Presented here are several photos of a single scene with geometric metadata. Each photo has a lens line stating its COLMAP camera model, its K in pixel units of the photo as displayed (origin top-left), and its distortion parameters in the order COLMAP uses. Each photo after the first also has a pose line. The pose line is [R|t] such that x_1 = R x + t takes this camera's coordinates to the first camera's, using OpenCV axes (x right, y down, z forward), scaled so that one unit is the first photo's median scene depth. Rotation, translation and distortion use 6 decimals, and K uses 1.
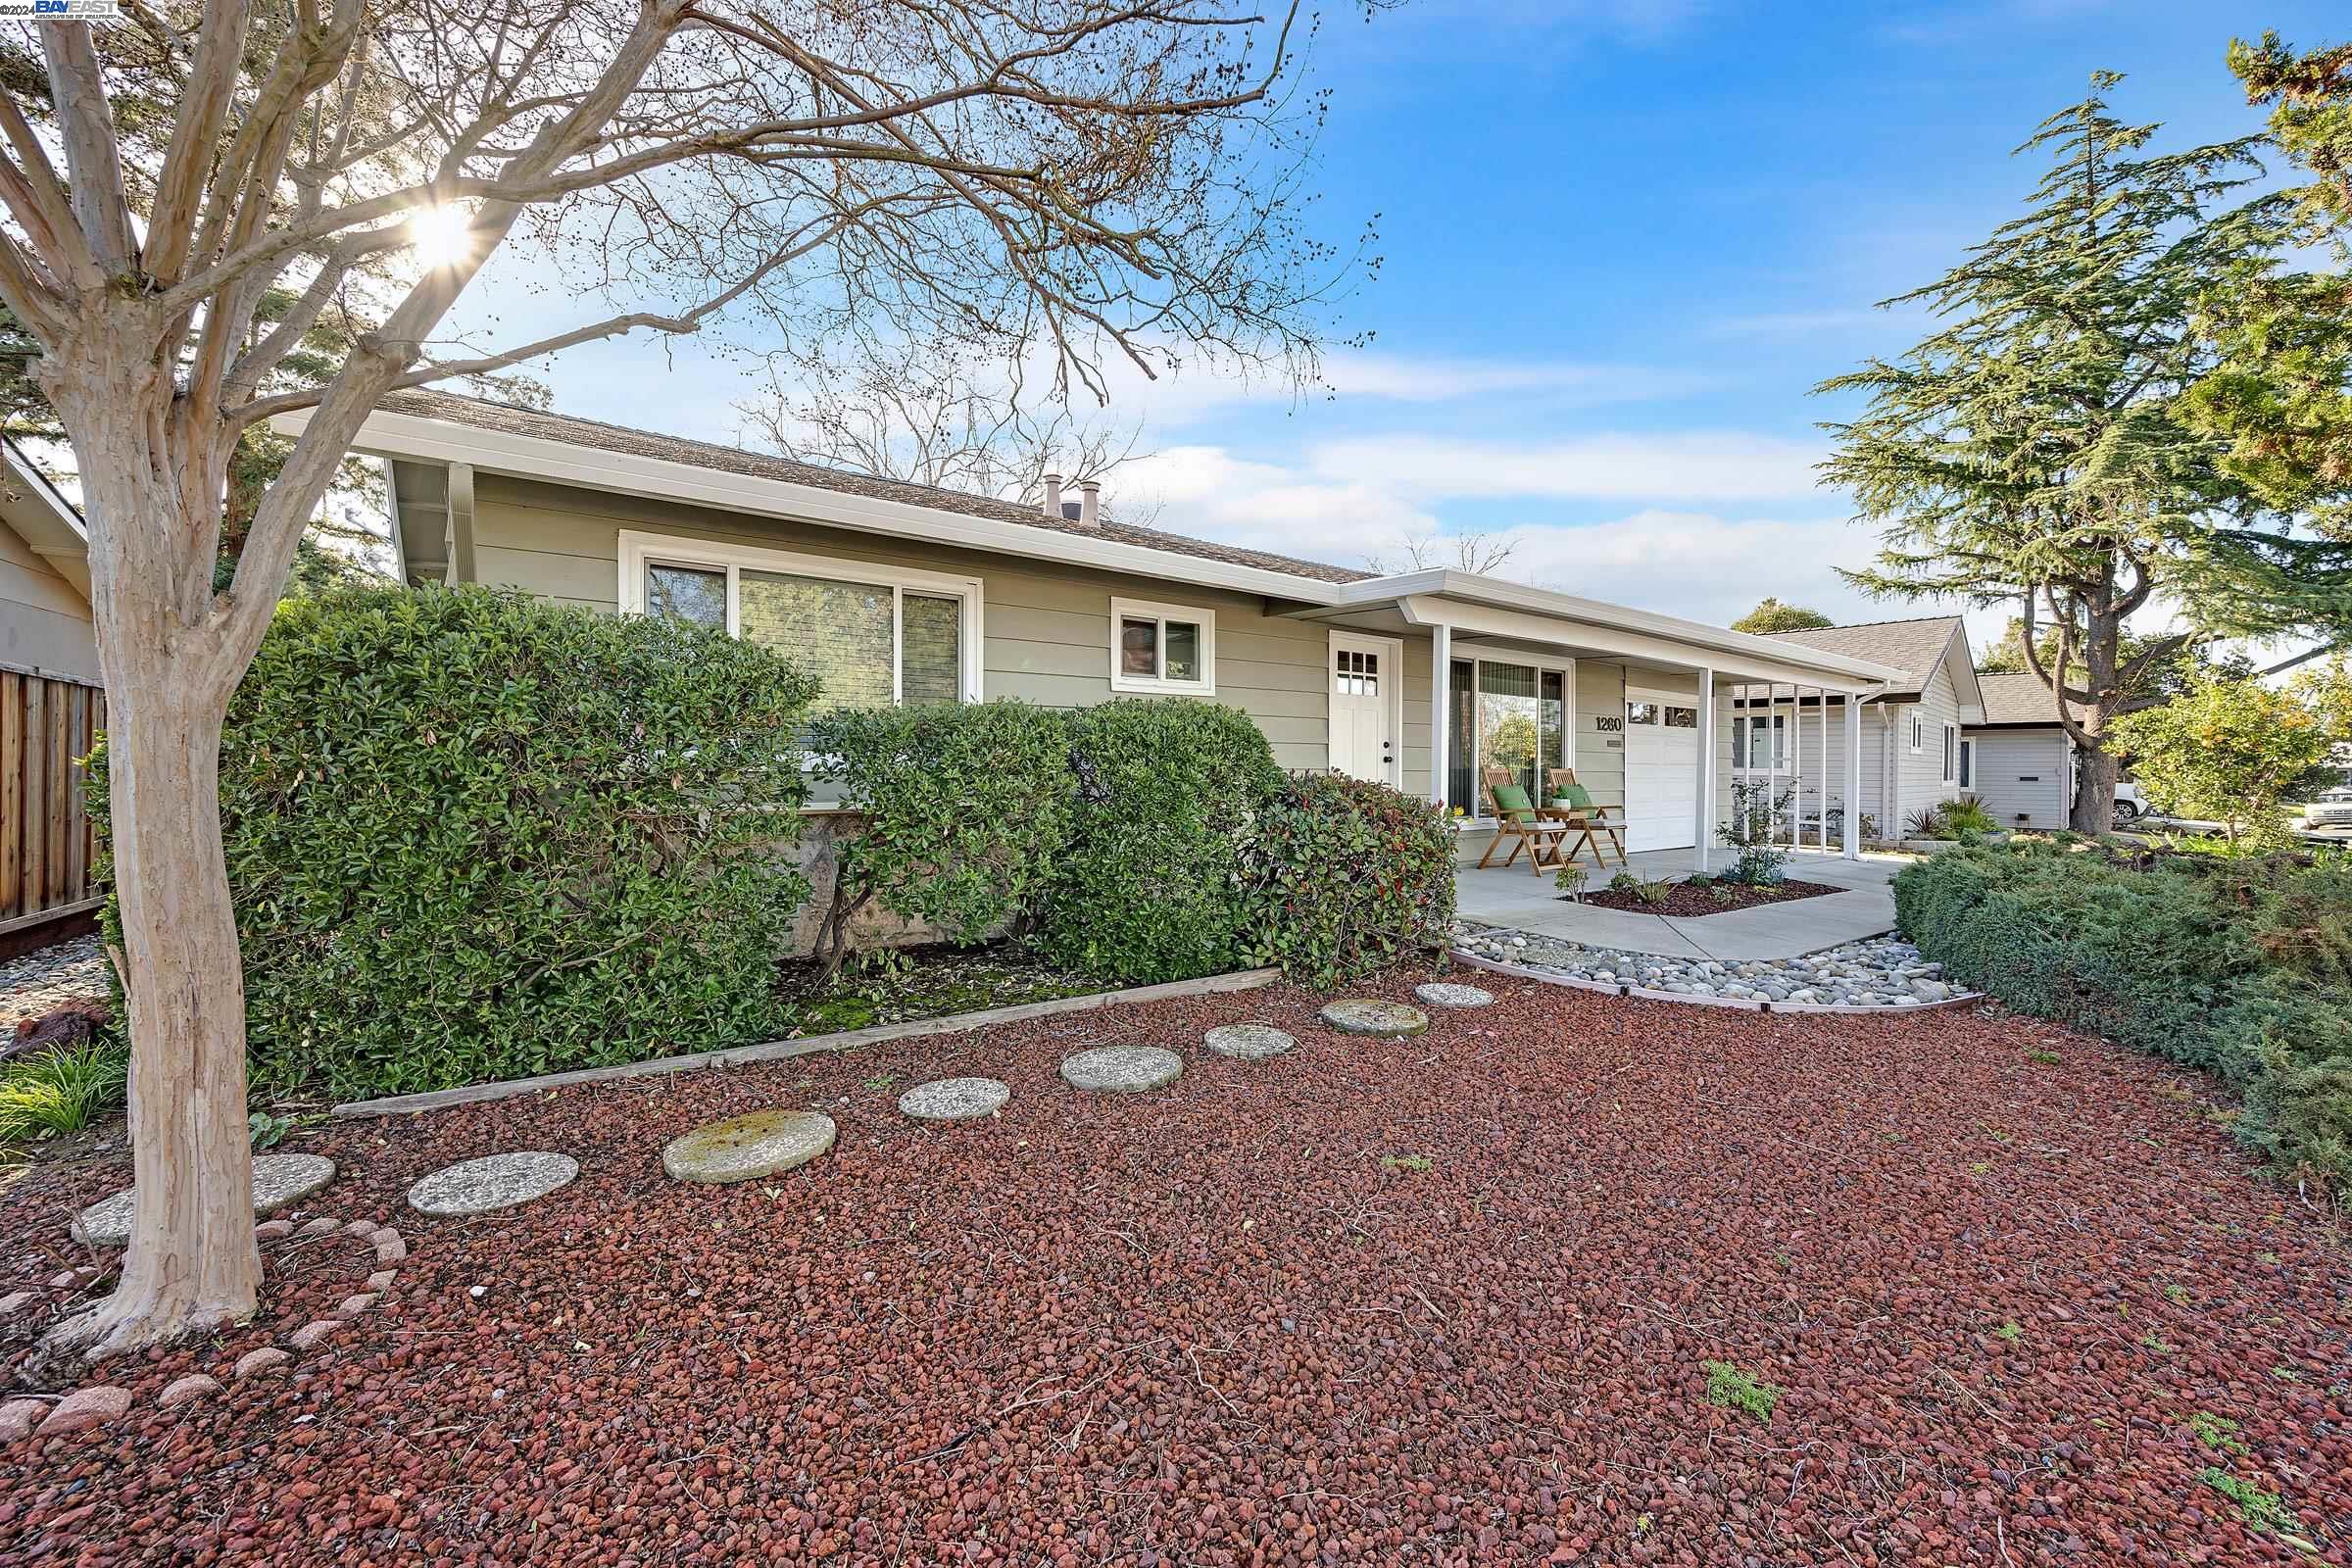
lens RADIAL K [[927.6, 0, 1177.3], [0, 927.6, 792.0], [0, 0, 1]] dist [-0.001714, 0.000202]
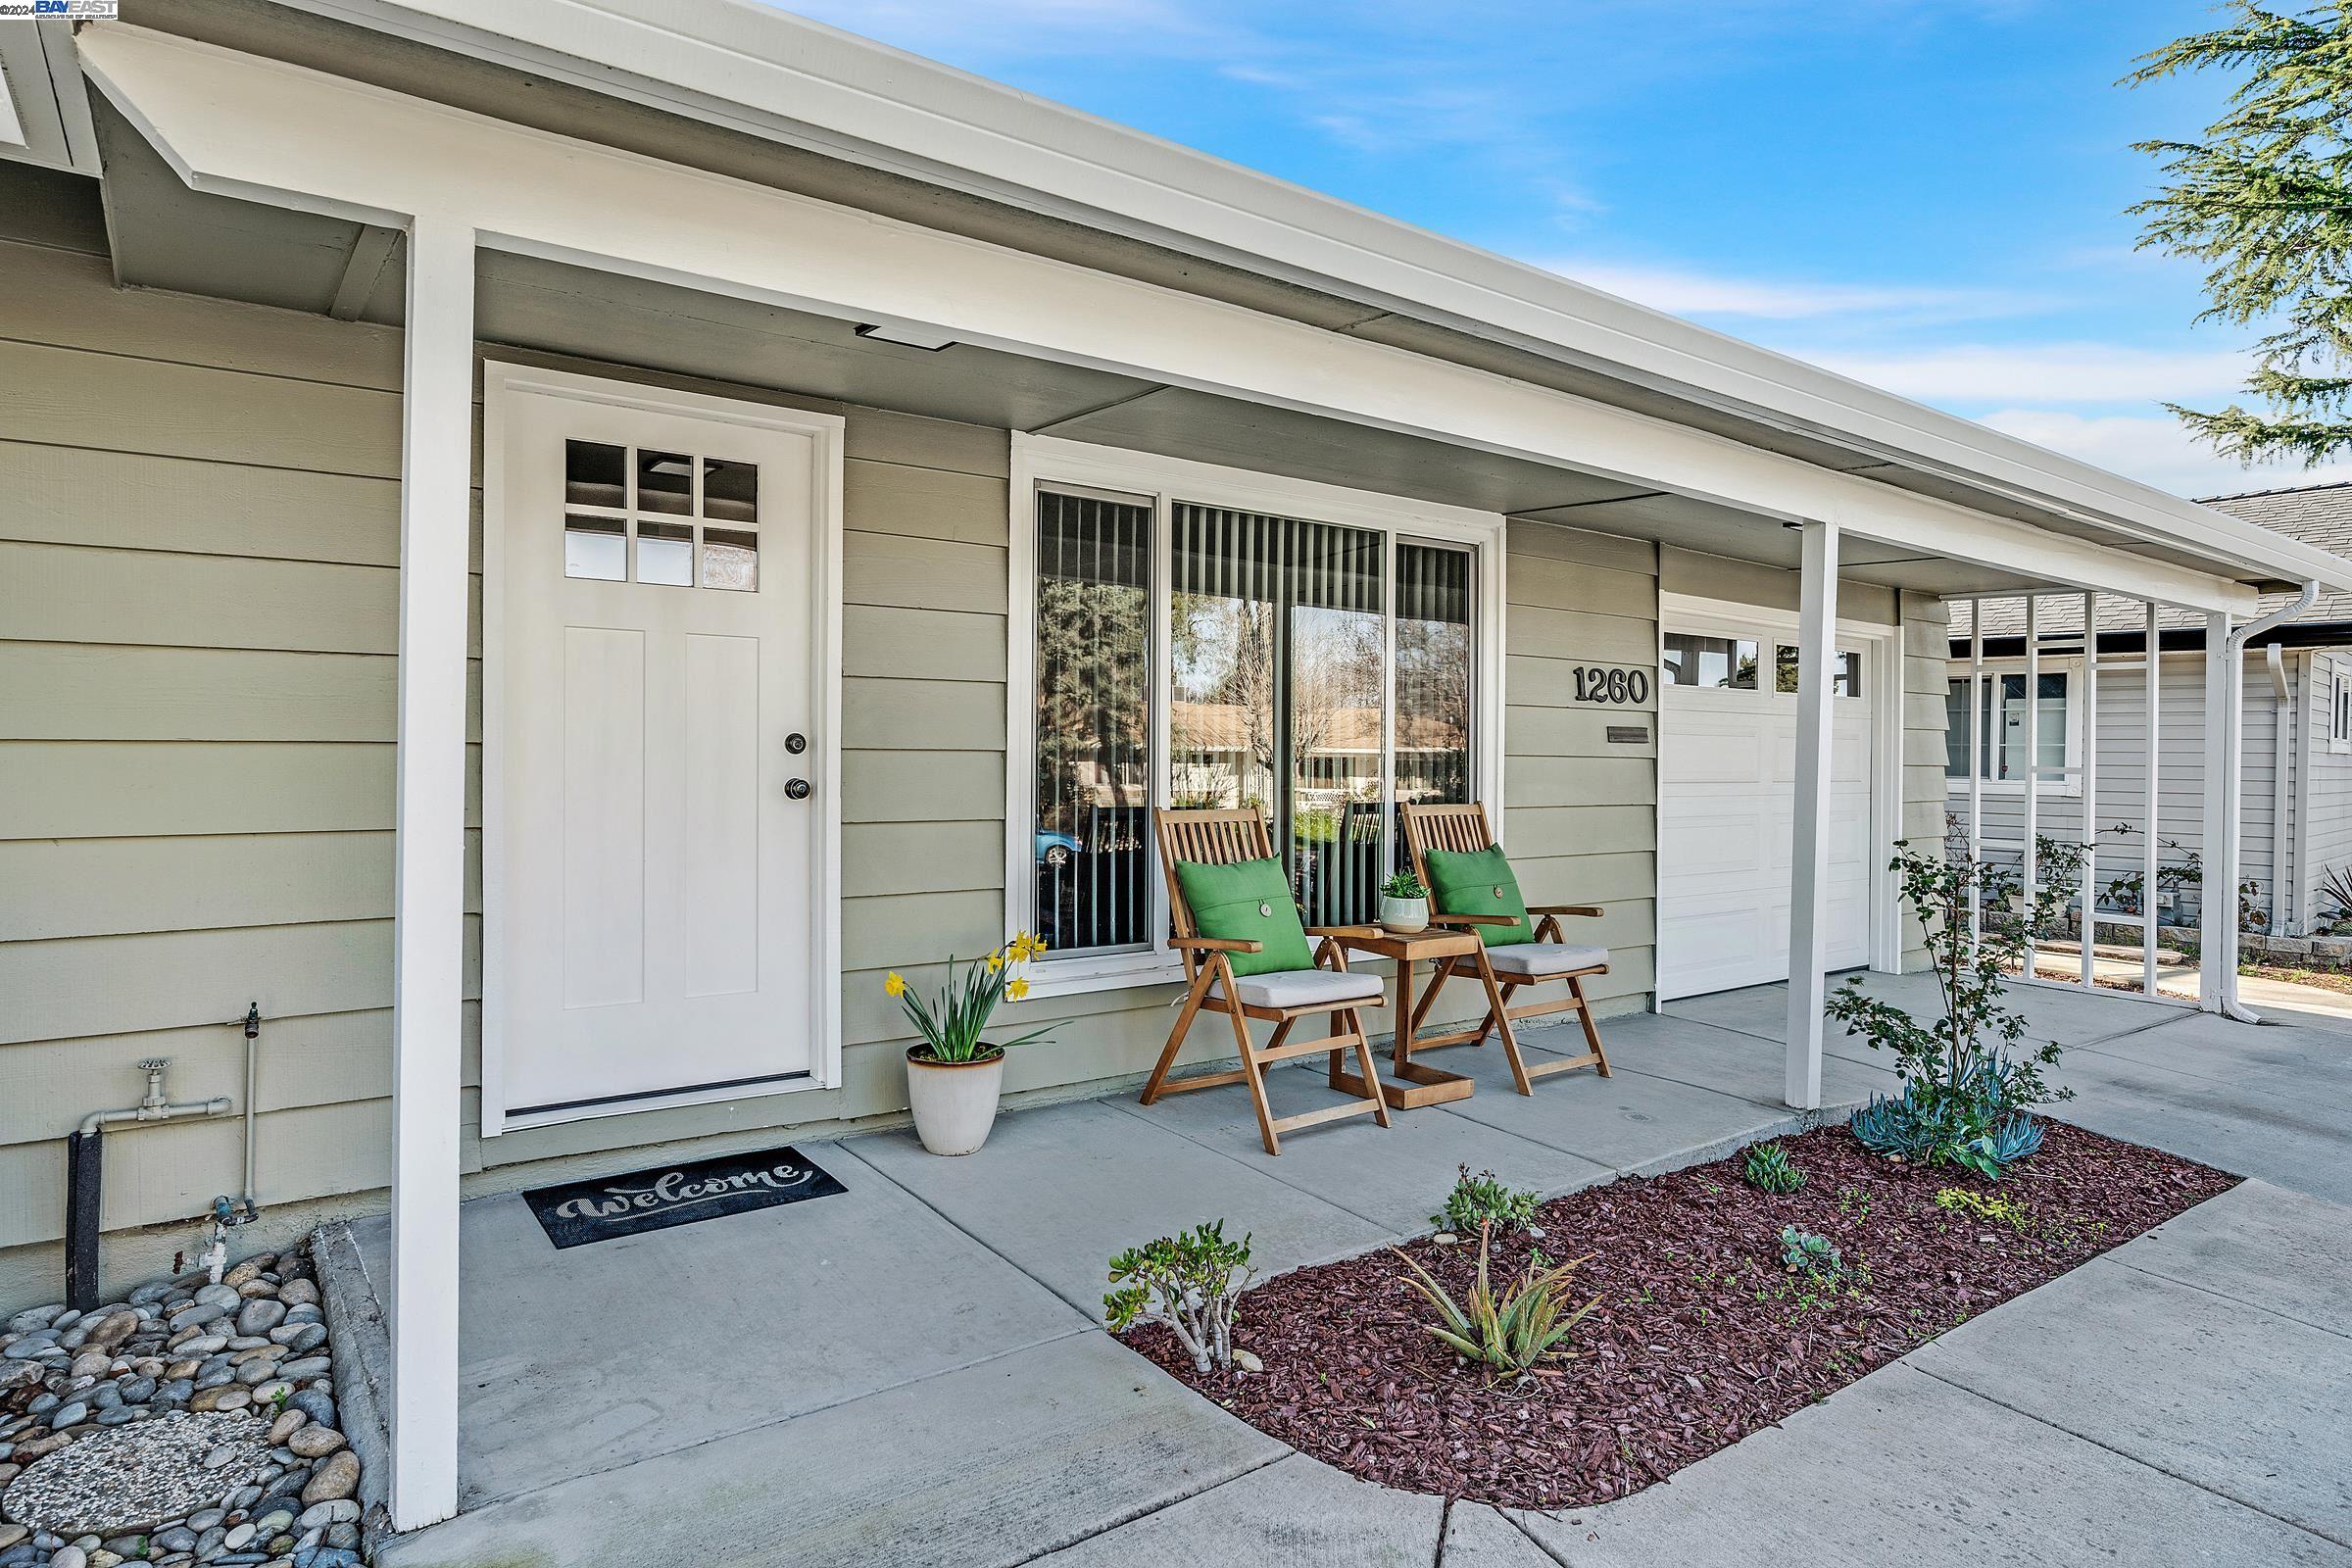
lens RADIAL K [[1340.2, 0, 1174.2], [0, 1340.2, 771.8], [0, 0, 1]] dist [0.005838, -0.002029]
pose [[0.999861, 0.005917, -0.015588, 0.240671], [-0.006083, 0.999925, -0.010615, -0.024496], [0.015524, 0.010708, 0.999822, 0.352835]]
